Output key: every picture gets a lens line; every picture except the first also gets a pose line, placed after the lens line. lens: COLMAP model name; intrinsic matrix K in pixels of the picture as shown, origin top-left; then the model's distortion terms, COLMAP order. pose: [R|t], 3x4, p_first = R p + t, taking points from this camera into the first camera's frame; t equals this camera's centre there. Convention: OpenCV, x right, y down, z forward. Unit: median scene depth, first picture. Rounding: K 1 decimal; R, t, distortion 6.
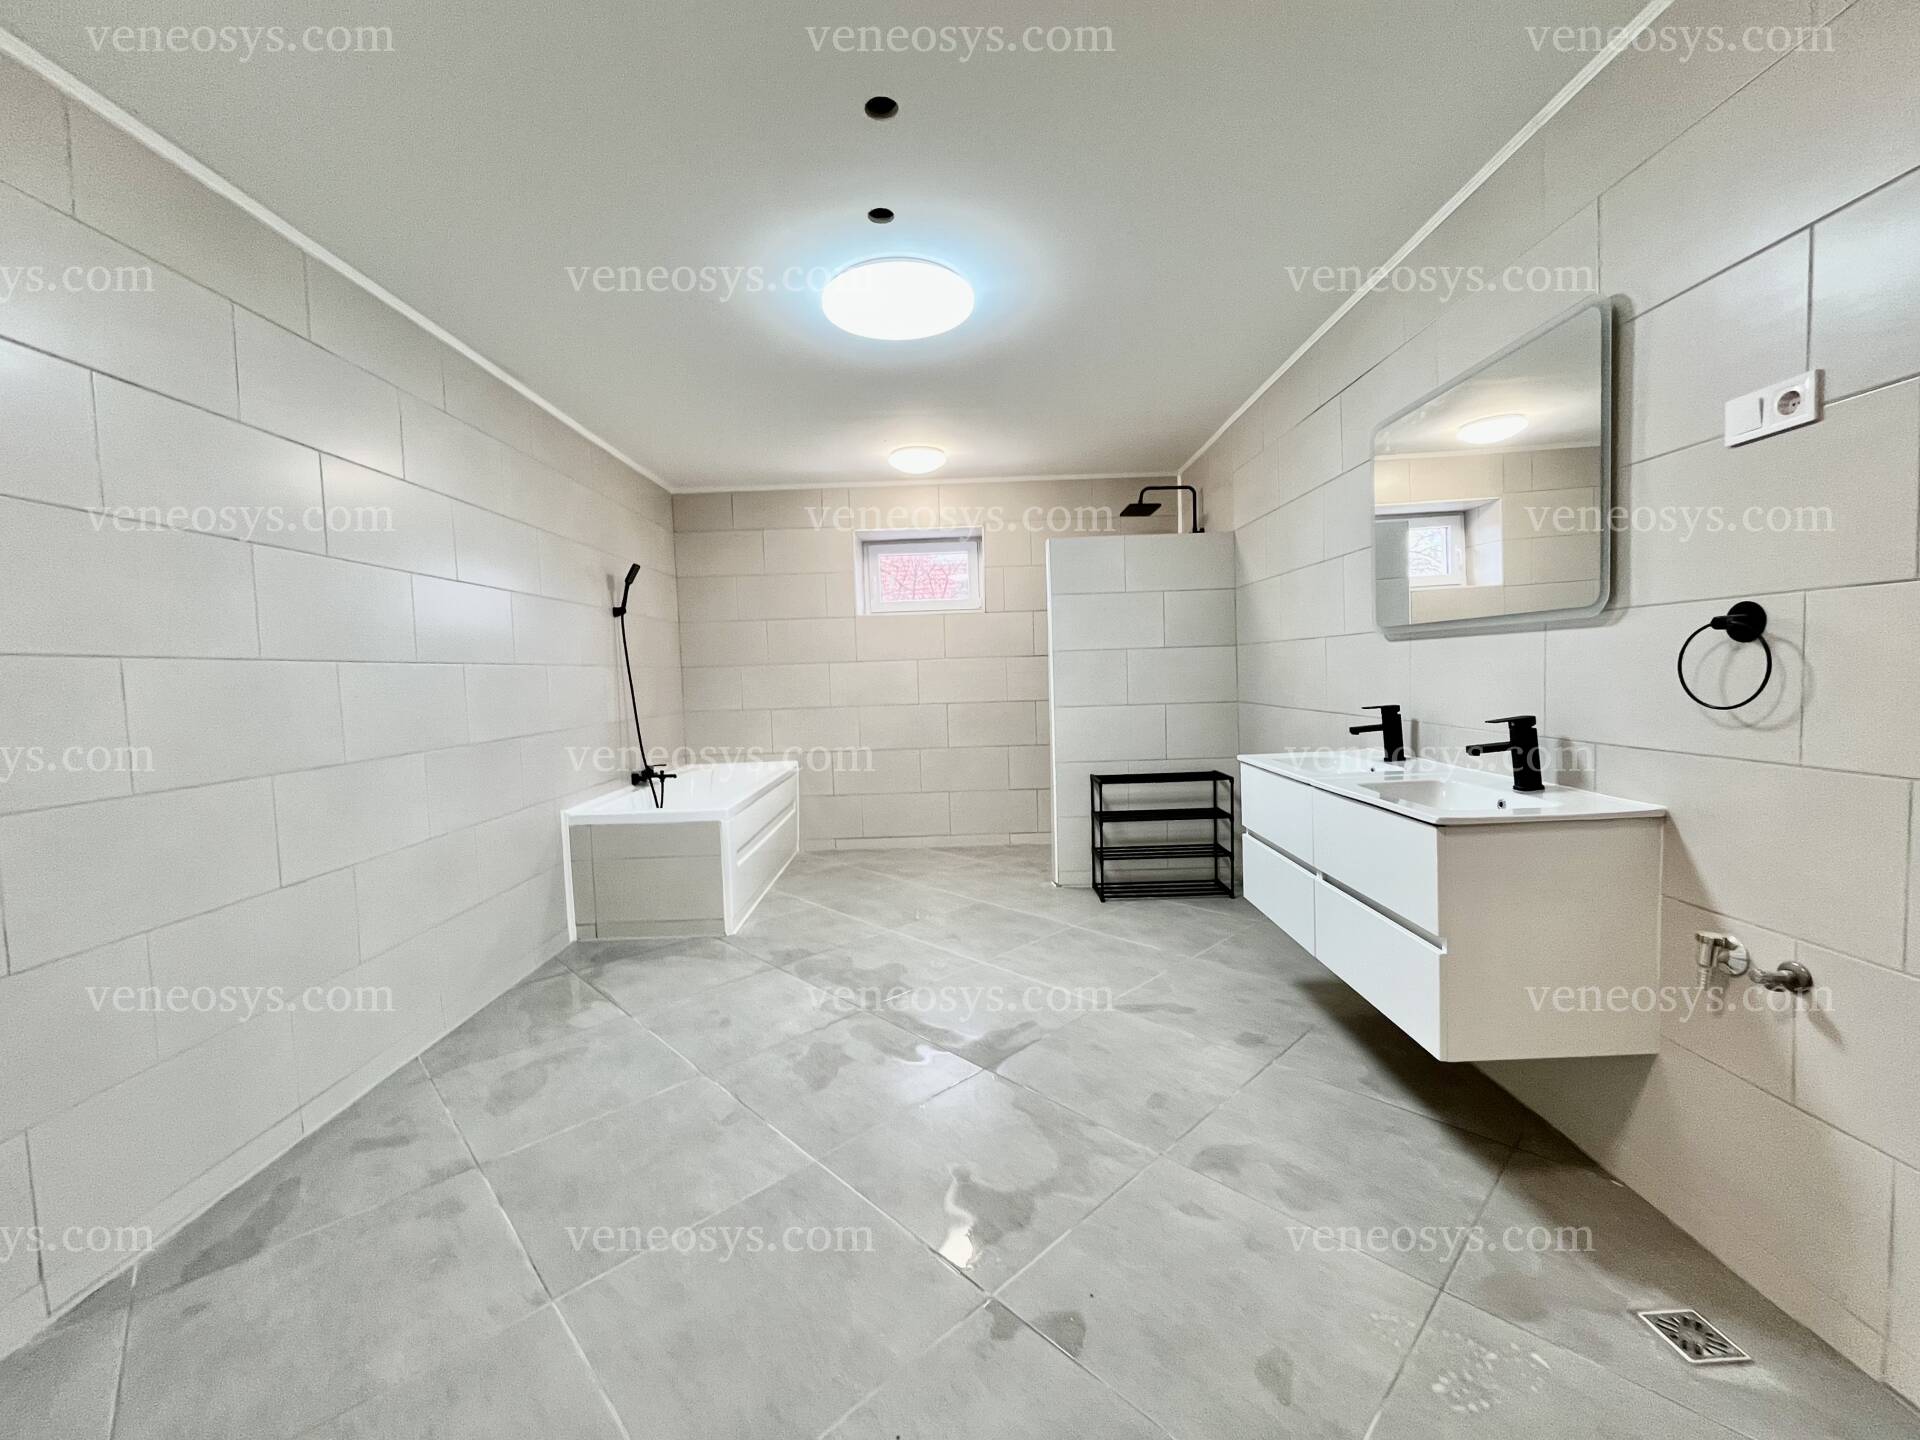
lens RADIAL K [[774.4, 0, 960.0], [0, 774.4, 721.2], [0, 0, 1]] dist [-0.002397, -0.000311]
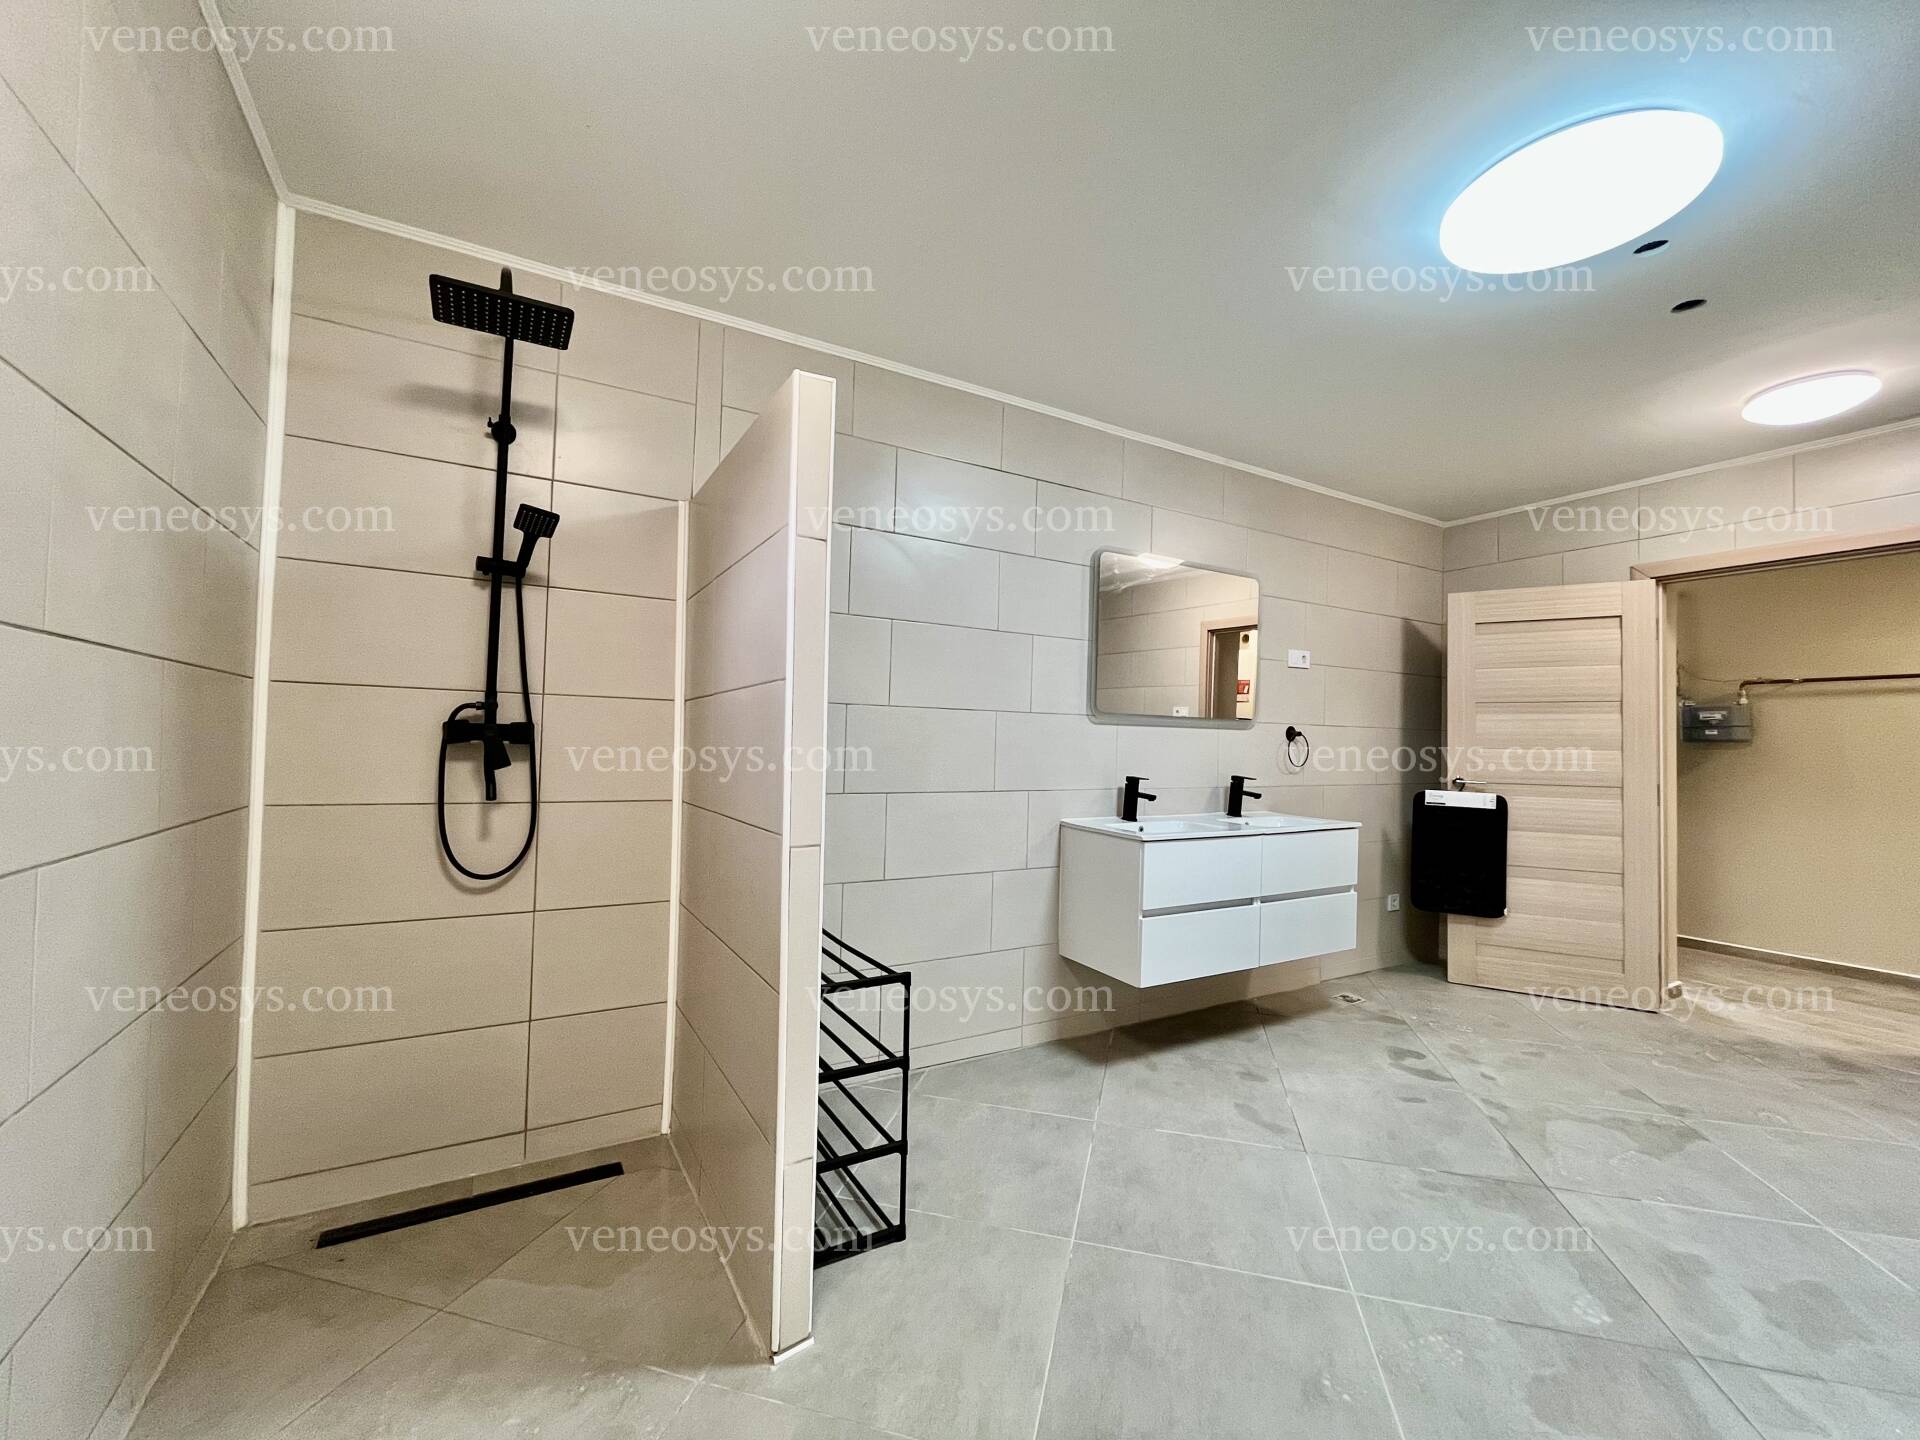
lens RADIAL K [[774.4, 0, 960.0], [0, 774.4, 721.2], [0, 0, 1]] dist [-0.002397, -0.000311]
pose [[-0.515013, 0.045363, 0.855981, -0.352747], [0.050690, 0.998463, -0.022415, -0.088897], [-0.855682, 0.031846, -0.516521, 1.754971]]
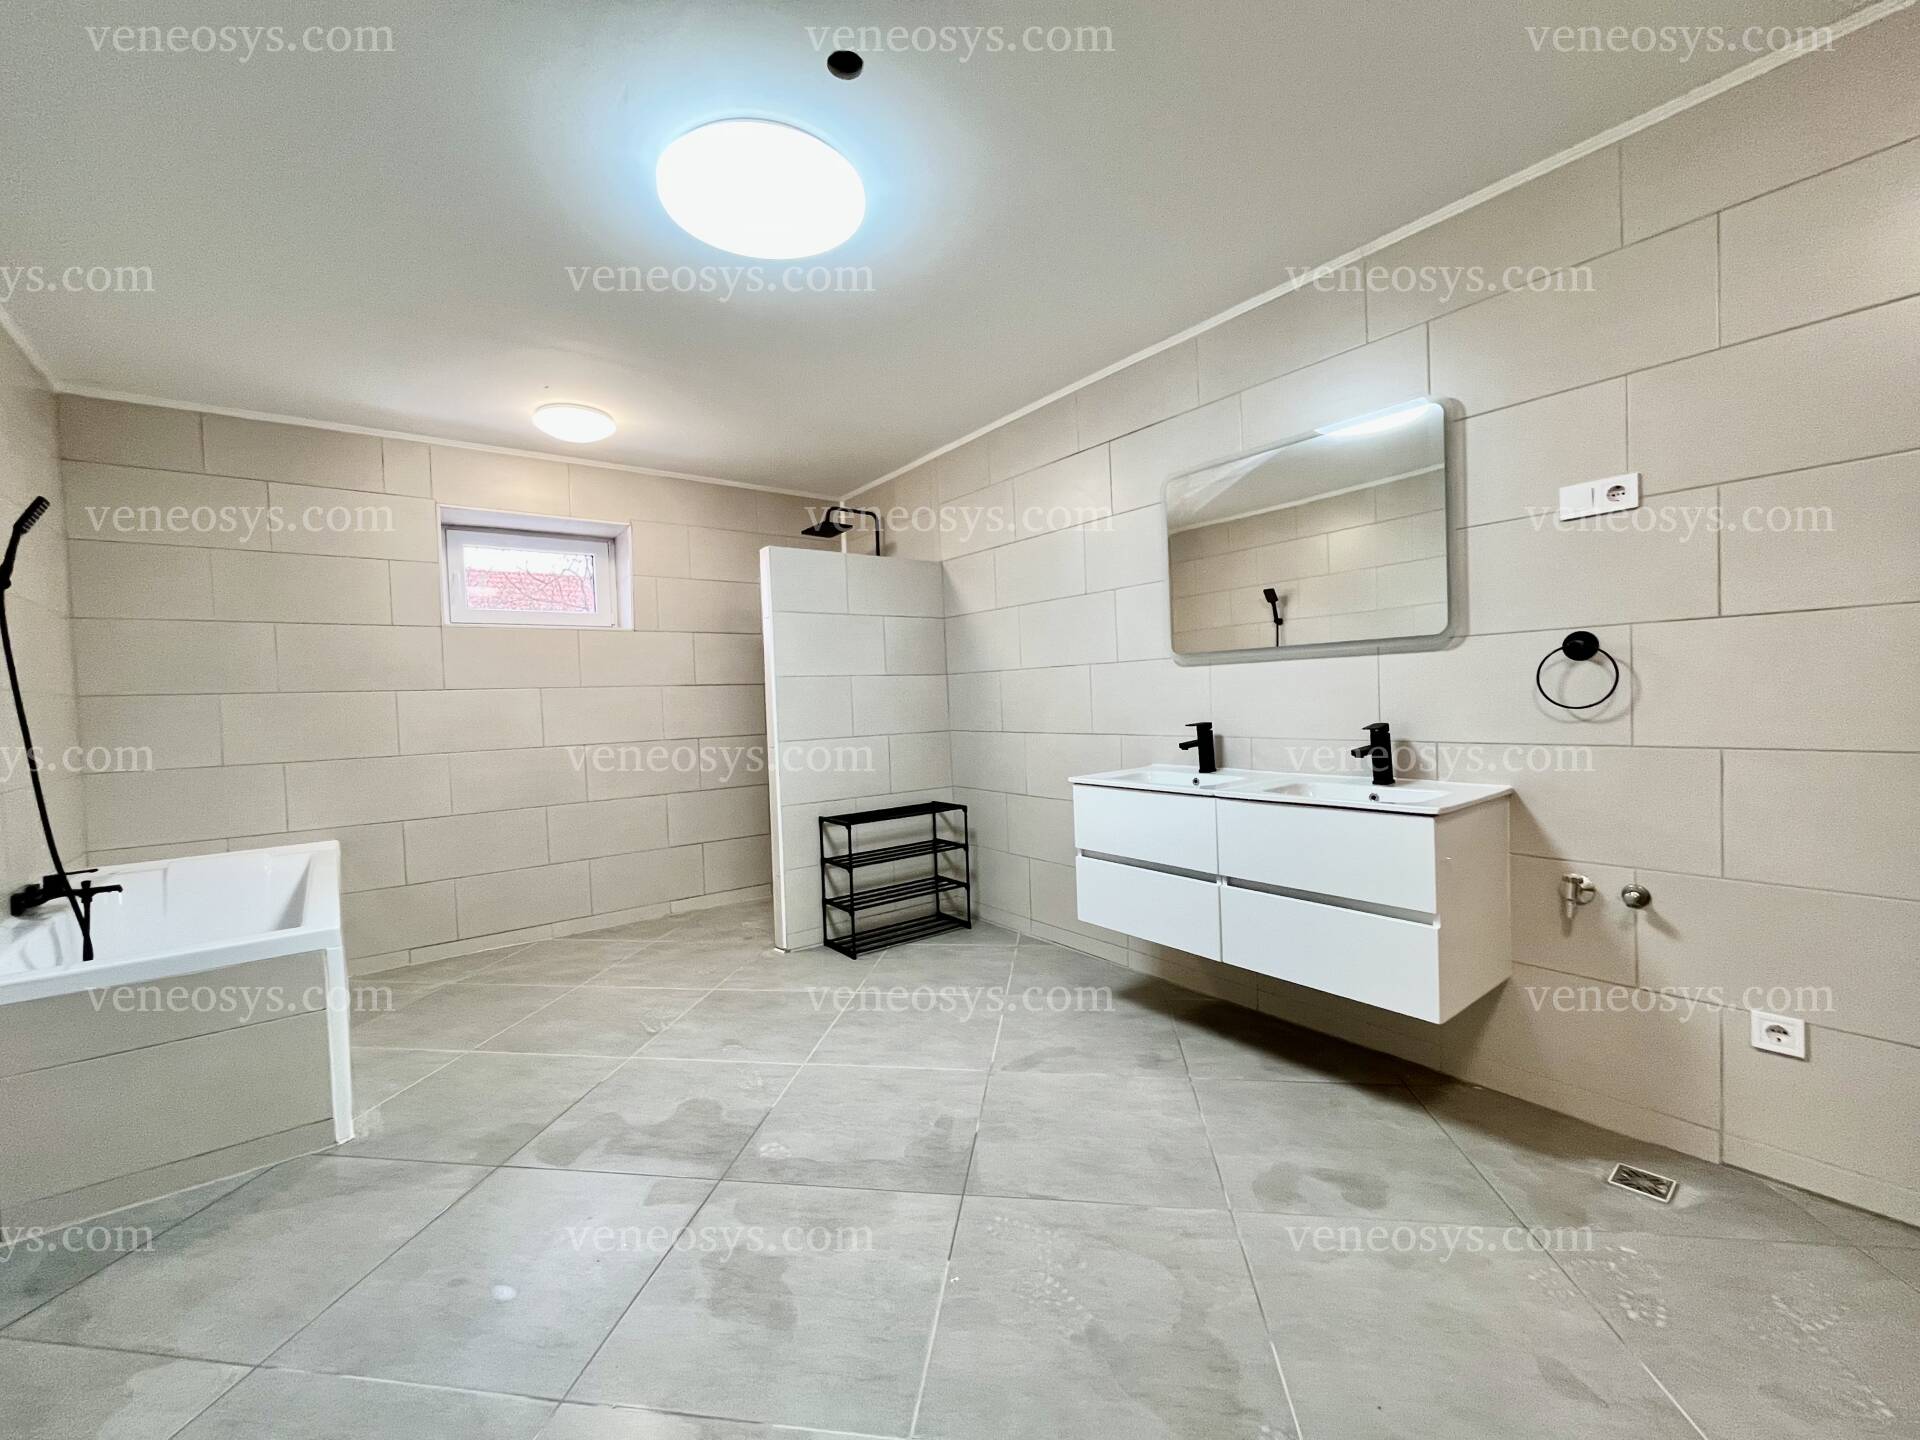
lens RADIAL K [[774.4, 0, 960.0], [0, 774.4, 721.2], [0, 0, 1]] dist [-0.002397, -0.000311]
pose [[0.789723, -0.014679, 0.613288, -0.381196], [0.048620, 0.998067, -0.038719, 0.003487], [-0.611534, 0.060395, 0.788910, 0.312083]]
